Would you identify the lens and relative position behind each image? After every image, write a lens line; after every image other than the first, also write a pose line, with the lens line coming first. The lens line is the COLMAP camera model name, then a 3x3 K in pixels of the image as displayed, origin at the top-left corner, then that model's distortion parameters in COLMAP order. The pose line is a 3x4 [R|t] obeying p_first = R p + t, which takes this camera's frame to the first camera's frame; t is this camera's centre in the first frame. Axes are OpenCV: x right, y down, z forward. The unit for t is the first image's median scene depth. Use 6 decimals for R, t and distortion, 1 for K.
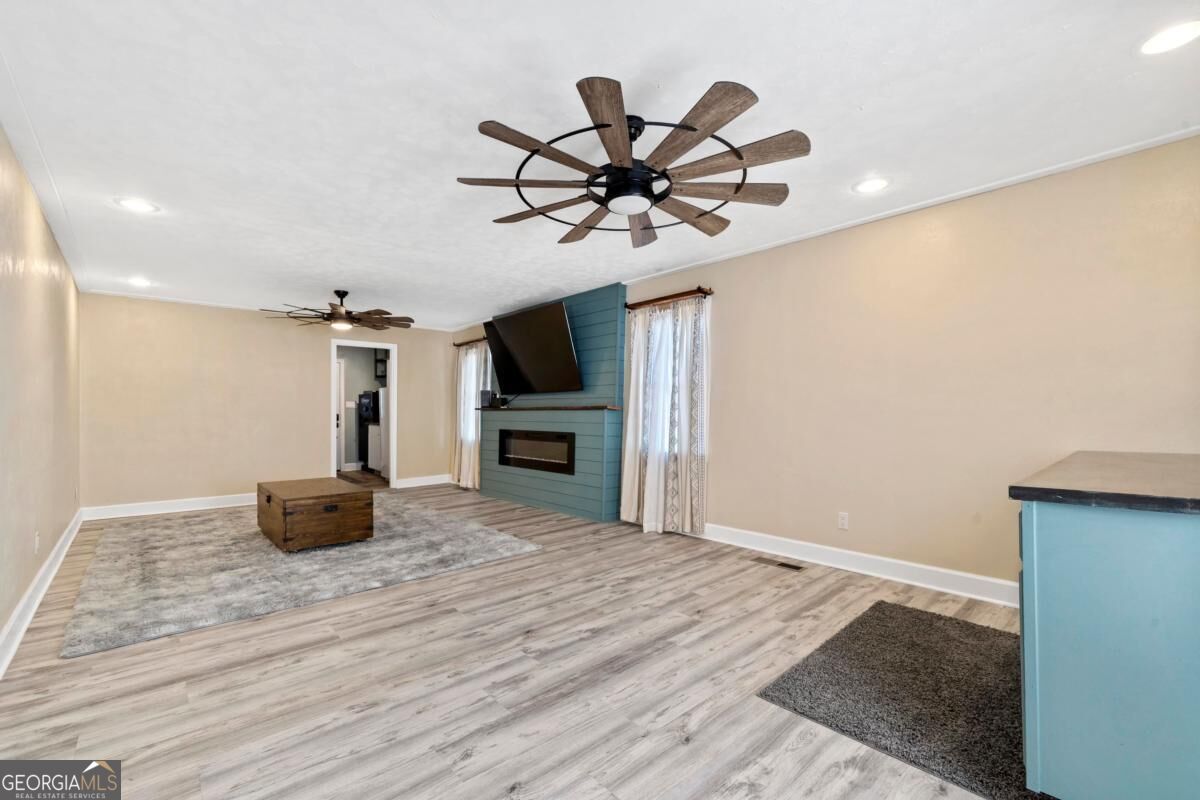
lens RADIAL K [[503.5, 0, 600.0], [0, 503.5, 400.0], [0, 0, 1]] dist [0.001491, 0.000143]
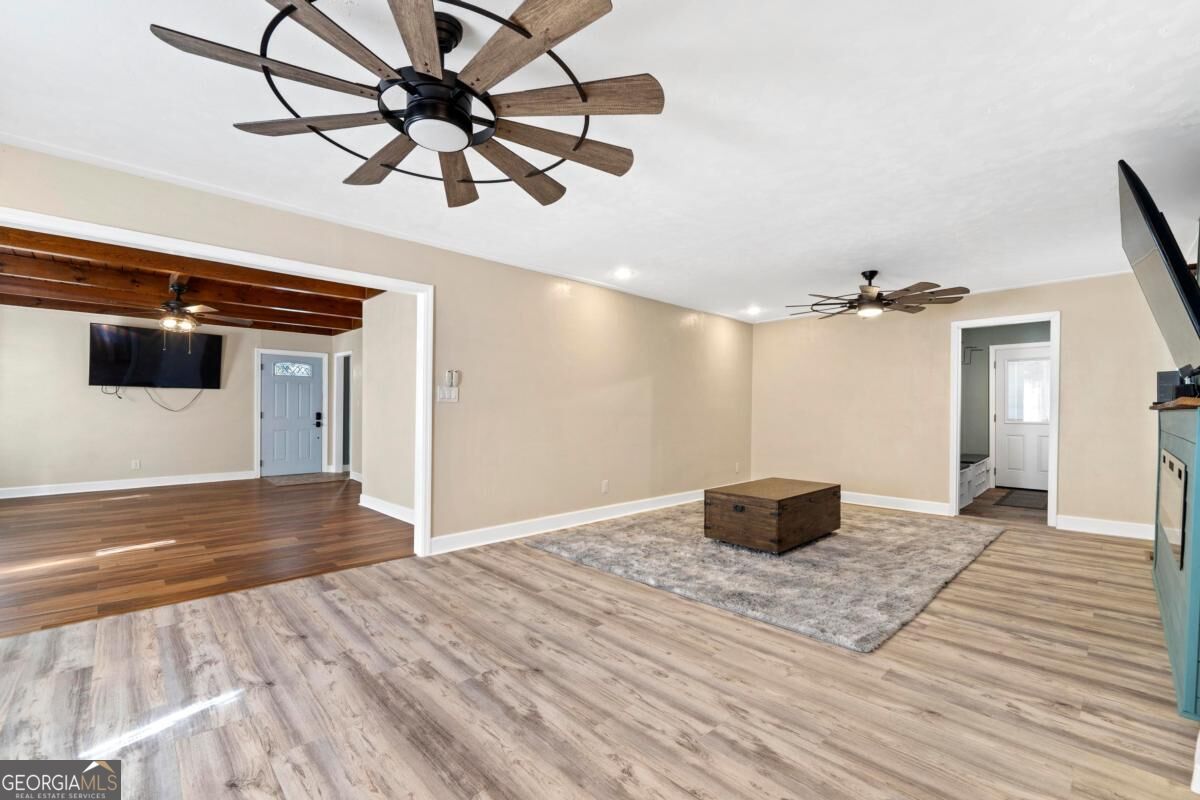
lens RADIAL K [[503.4, 0, 592.7], [0, 503.4, 394.0], [0, 0, 1]] dist [-0.000334, -0.000154]
pose [[0.022014, -0.031639, -0.999257, 0.584632], [0.020200, 0.999309, -0.031196, 0.016985], [0.999554, -0.019498, 0.022638, 0.872956]]
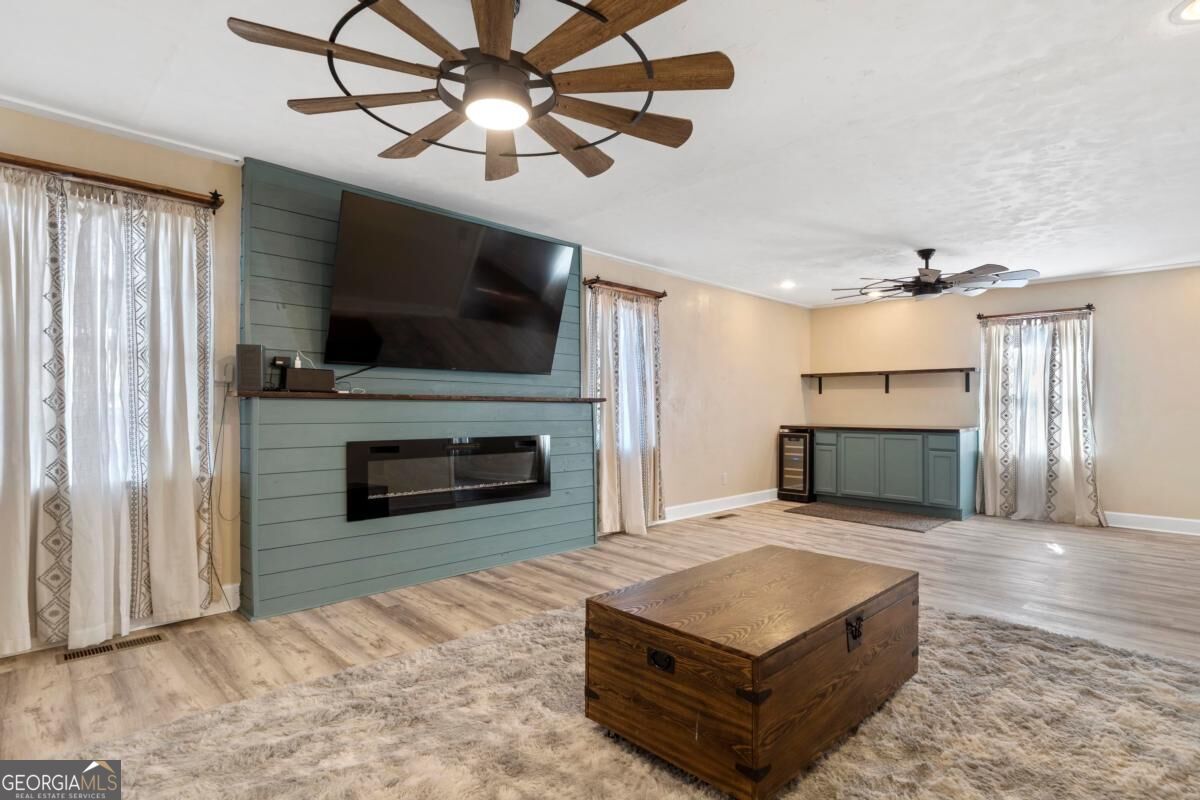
lens RADIAL K [[602.6, 0, 596.7], [0, 602.6, 411.1], [0, 0, 1]] dist [0.000034, -0.000348]
pose [[-0.041366, -0.003536, 0.999138, -1.477475], [-0.032671, 0.999464, 0.002184, 0.047229], [-0.998610, -0.032552, -0.041459, 1.630845]]
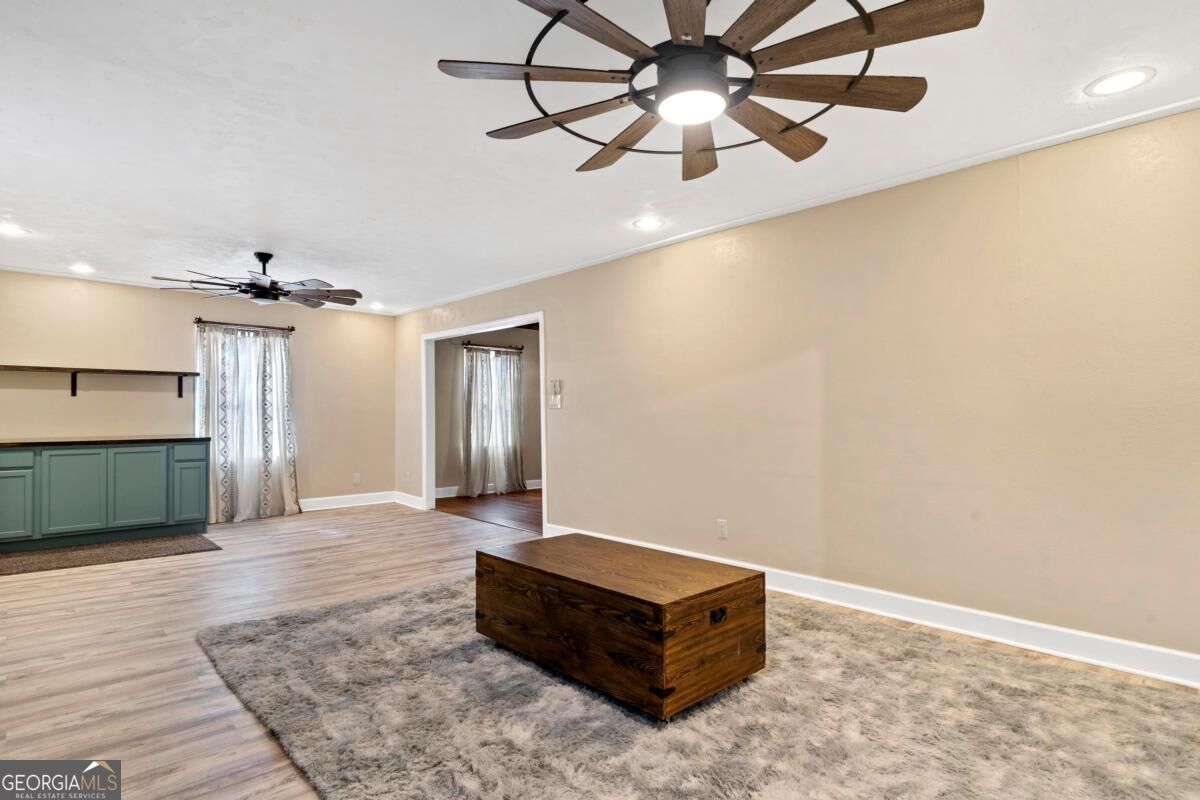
lens RADIAL K [[621.1, 0, 589.1], [0, 621.1, 408.9], [0, 0, 1]] dist [0.002894, 0.000061]
pose [[-0.999931, 0.002658, -0.011439, -0.760950], [0.003069, 0.999345, -0.036047, 0.057293], [0.011336, -0.036079, -0.999285, 2.288738]]
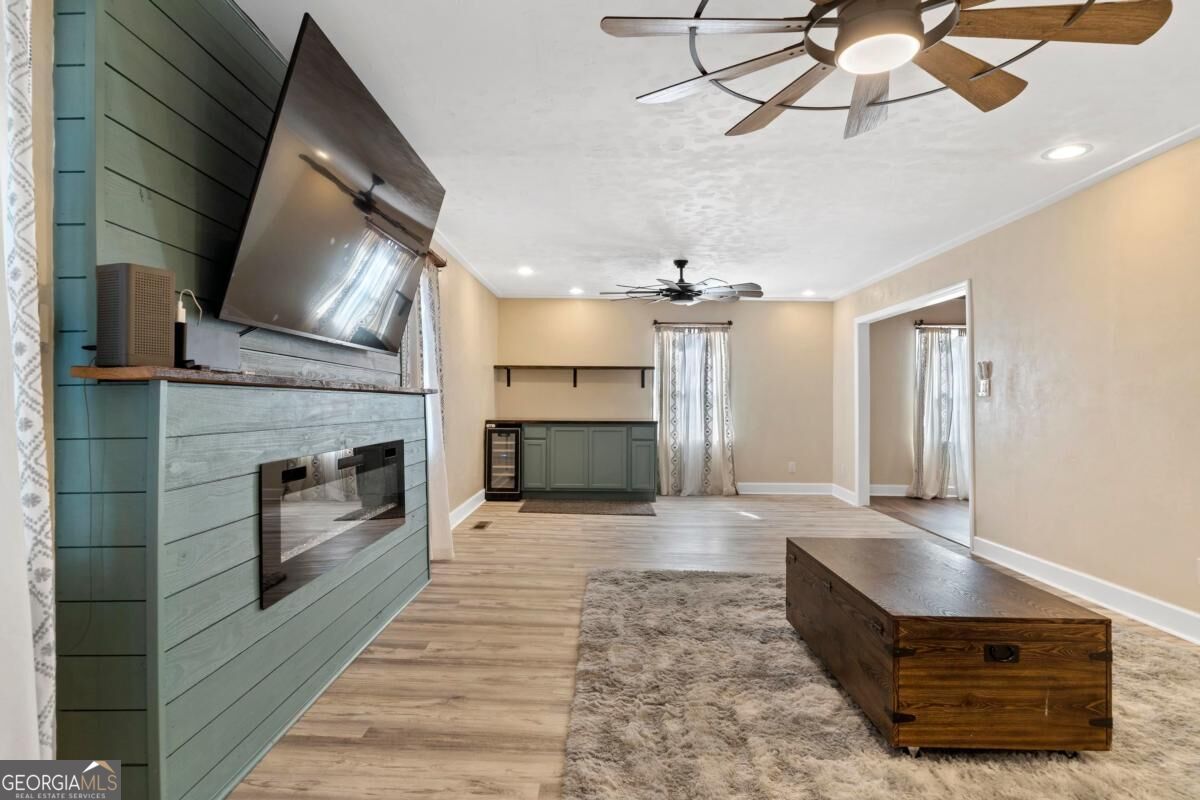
lens RADIAL K [[658.1, 0, 589.3], [0, 658.1, 399.1], [0, 0, 1]] dist [0.001550, 0.000138]
pose [[-0.727344, 0.000023, 0.686273, -1.066992], [-0.025709, 0.999297, -0.027282, 0.063752], [-0.685791, -0.037487, -0.726832, 2.270712]]
